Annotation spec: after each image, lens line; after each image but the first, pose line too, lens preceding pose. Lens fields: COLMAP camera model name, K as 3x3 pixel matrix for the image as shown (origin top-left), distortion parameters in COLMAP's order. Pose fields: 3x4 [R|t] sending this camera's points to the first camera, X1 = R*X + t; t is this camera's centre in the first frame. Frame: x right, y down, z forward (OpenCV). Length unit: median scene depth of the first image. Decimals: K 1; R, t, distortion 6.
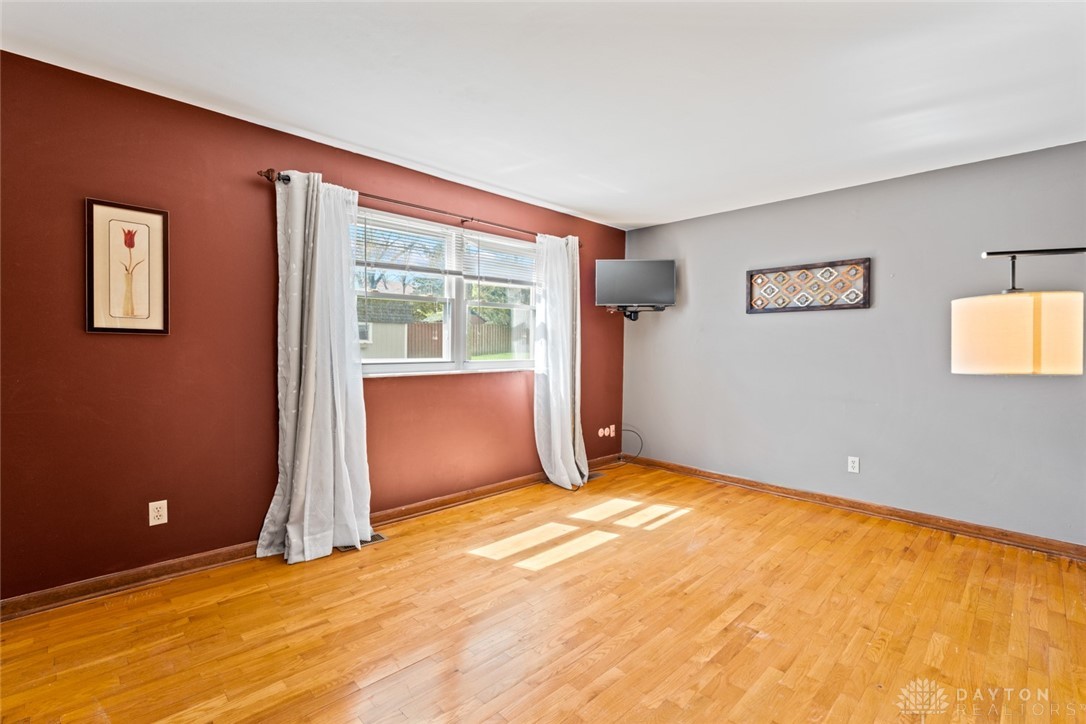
lens RADIAL K [[491.5, 0, 543.5], [0, 491.5, 341.3], [0, 0, 1]] dist [-0.000017, -0.000001]
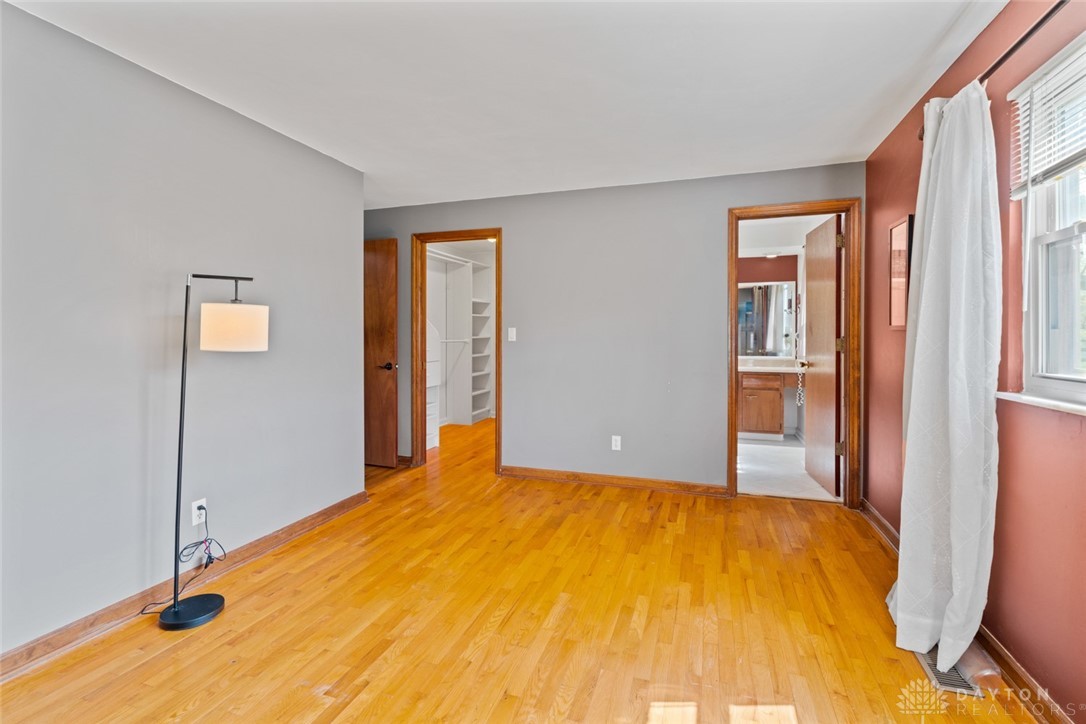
lens RADIAL K [[491.5, 0, 543.5], [0, 491.5, 341.3], [0, 0, 1]] dist [-0.000017, -0.000001]
pose [[-0.890111, -0.003379, -0.455732, 0.523323], [-0.006950, 0.999957, 0.006161, 0.012957], [0.455692, 0.008652, -0.890096, 2.005815]]
